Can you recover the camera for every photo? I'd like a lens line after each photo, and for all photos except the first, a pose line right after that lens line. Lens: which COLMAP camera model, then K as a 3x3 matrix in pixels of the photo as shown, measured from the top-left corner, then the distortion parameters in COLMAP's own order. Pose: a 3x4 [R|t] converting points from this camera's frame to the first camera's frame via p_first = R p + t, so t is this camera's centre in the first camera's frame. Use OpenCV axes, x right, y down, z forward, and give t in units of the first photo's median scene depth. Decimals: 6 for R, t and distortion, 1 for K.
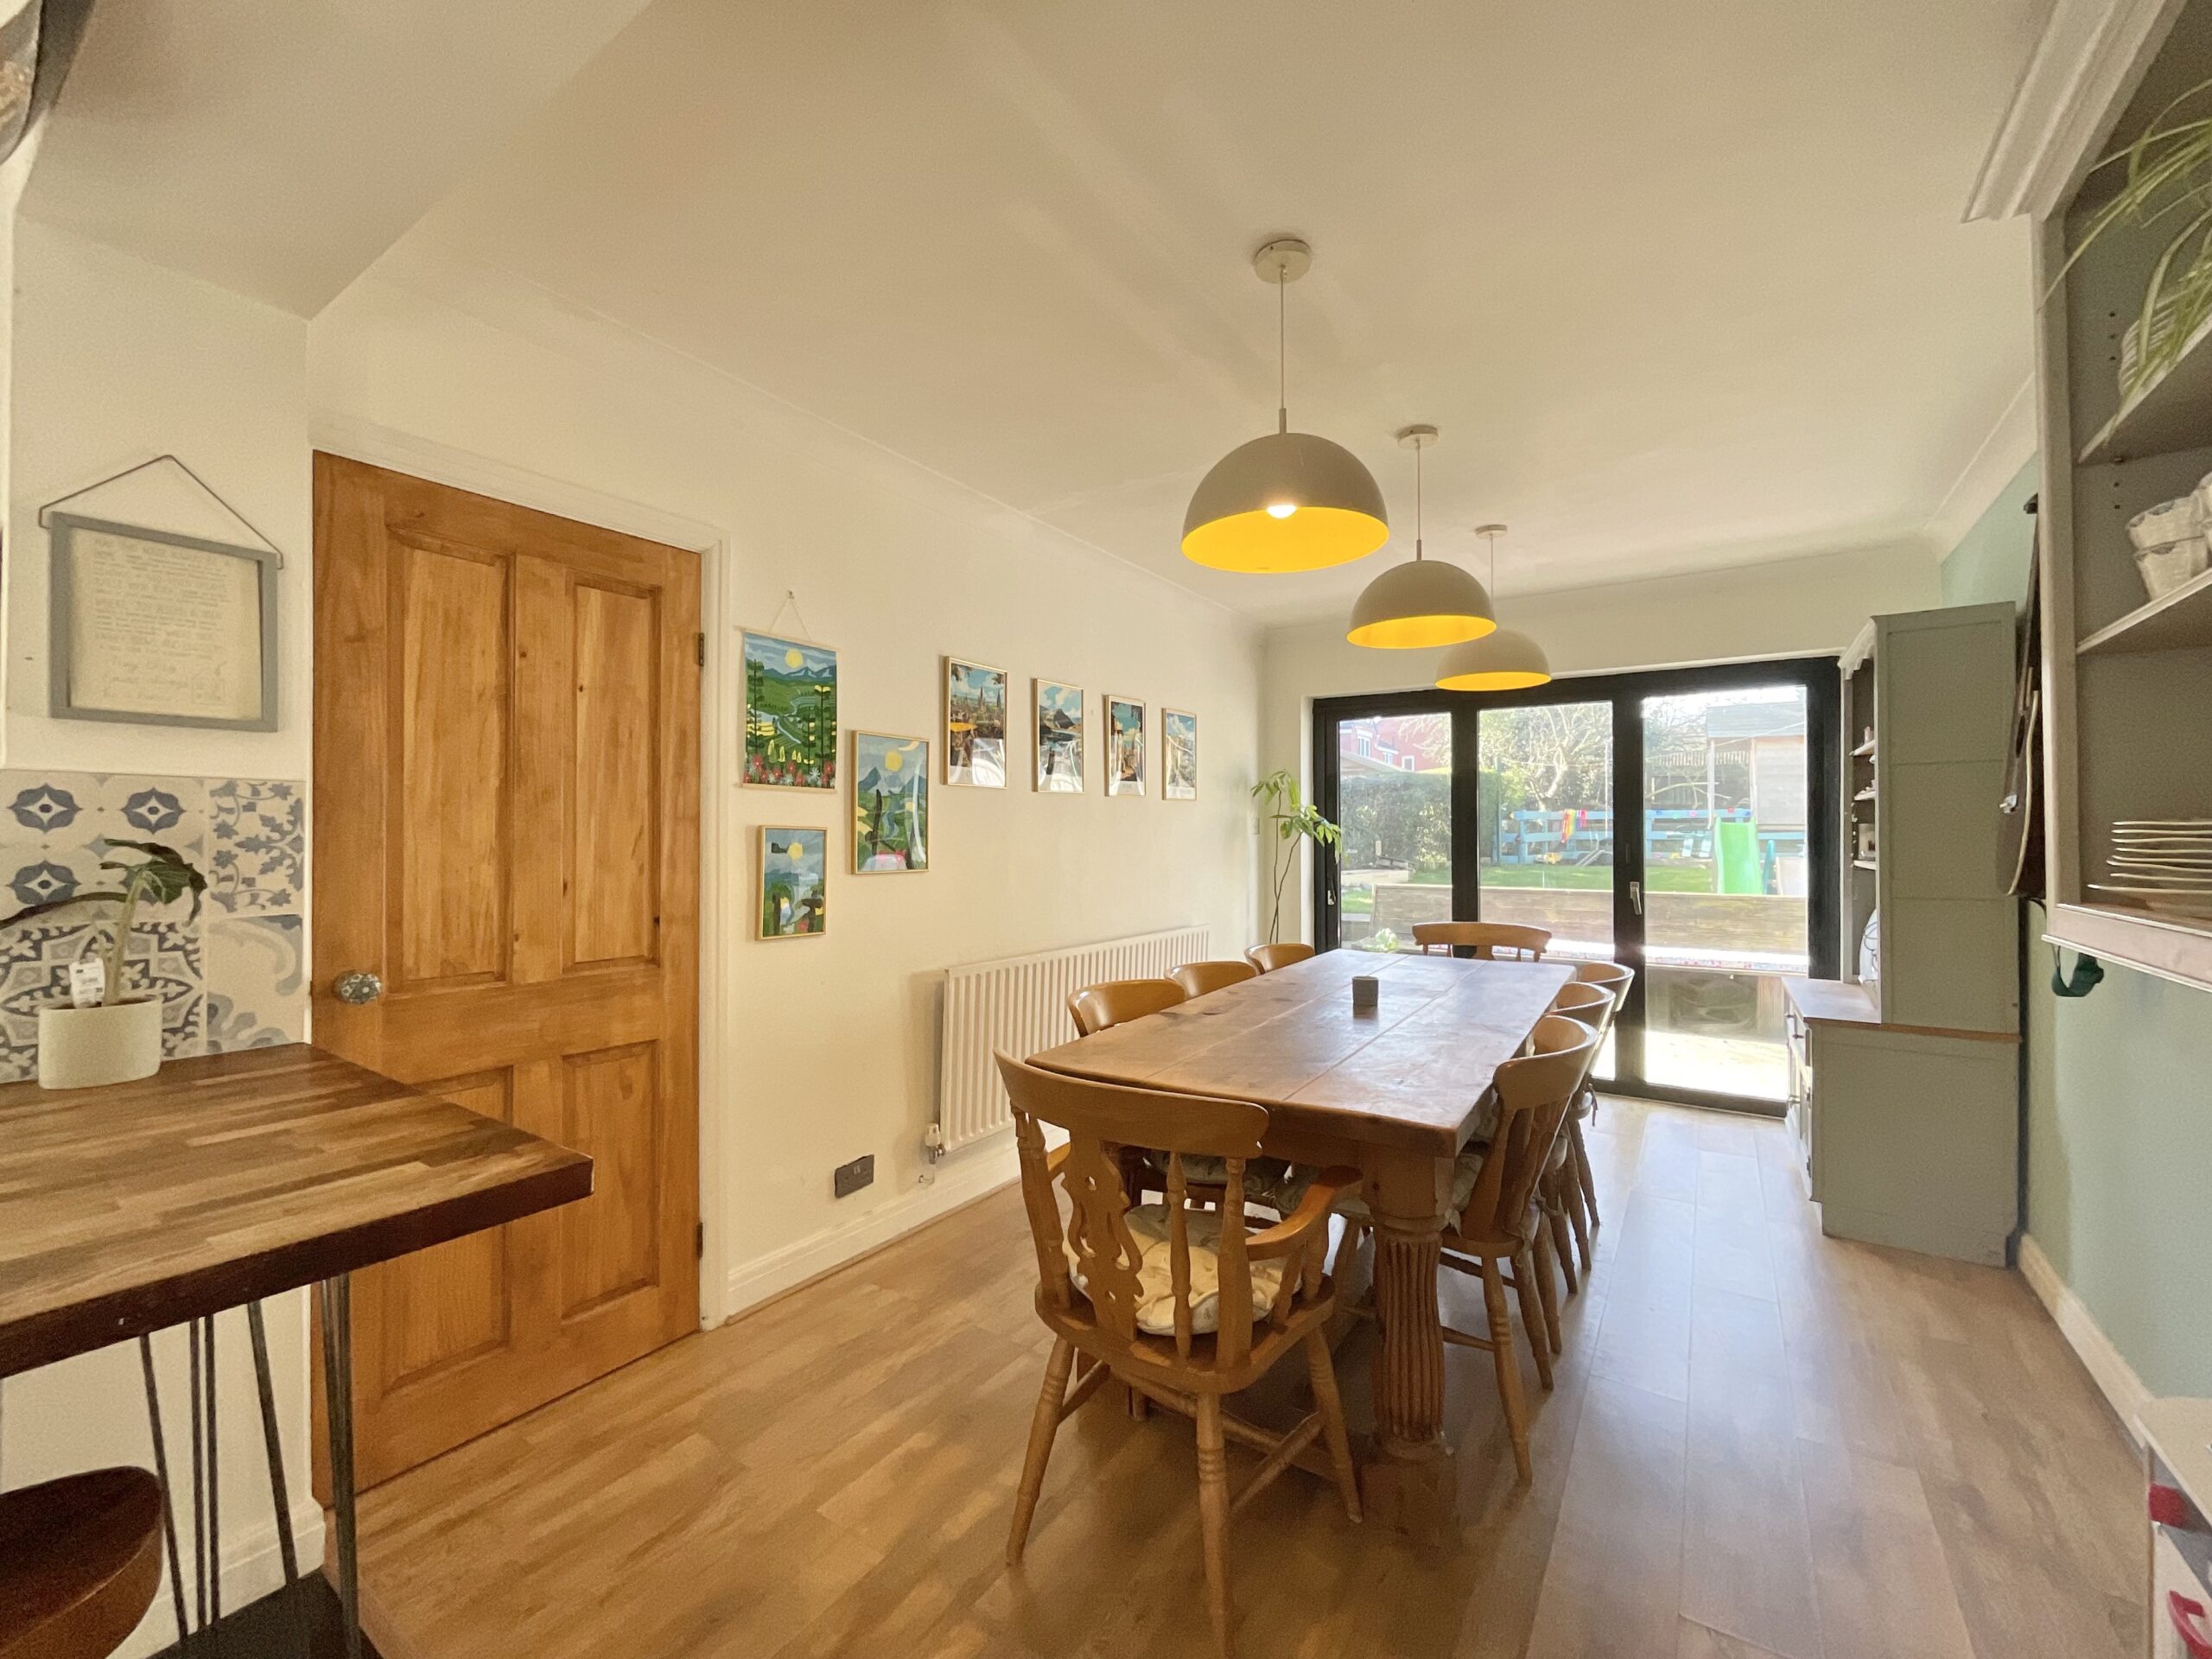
lens RADIAL K [[899.7, 0, 1101.3], [0, 899.7, 834.9], [0, 0, 1]] dist [0.001762, 0.000889]
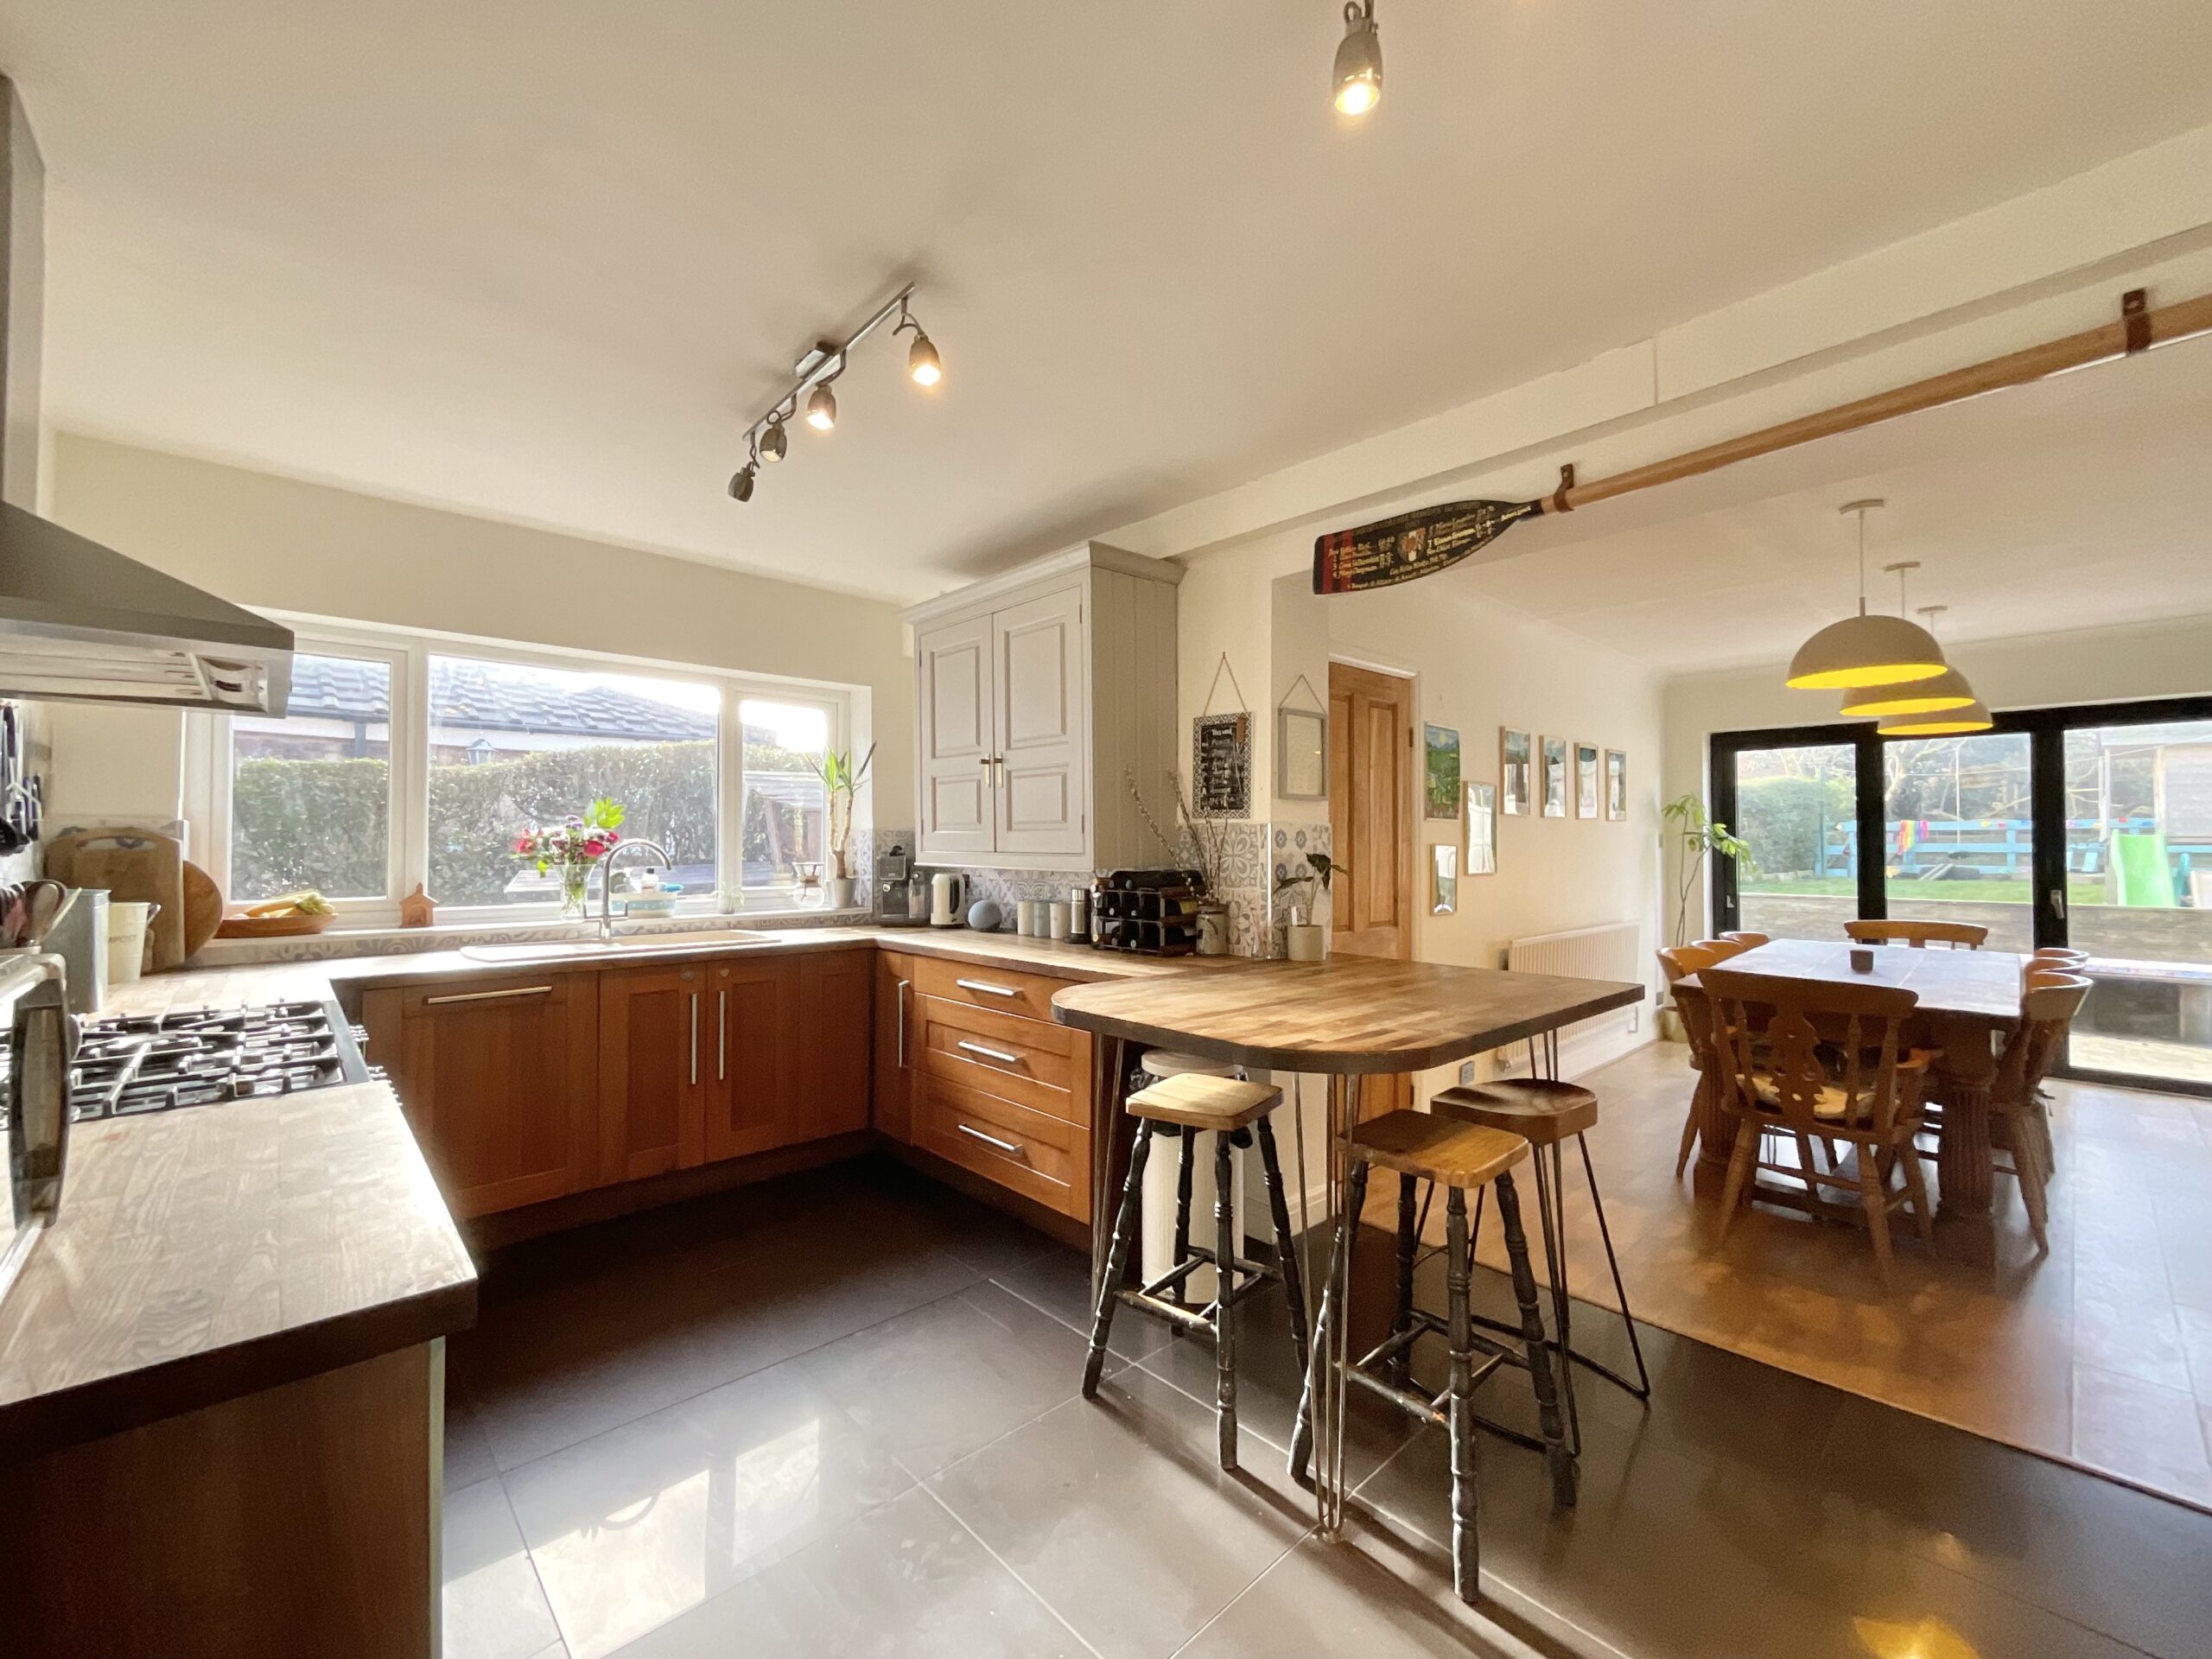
lens RADIAL K [[899.7, 0, 1100.7], [0, 899.7, 827.9], [0, 0, 1]] dist [0.001762, 0.000889]
pose [[0.973948, -0.004434, -0.226727, -0.314593], [-0.000257, 0.999787, -0.020654, -0.002109], [0.226770, 0.020174, 0.973739, -0.378646]]
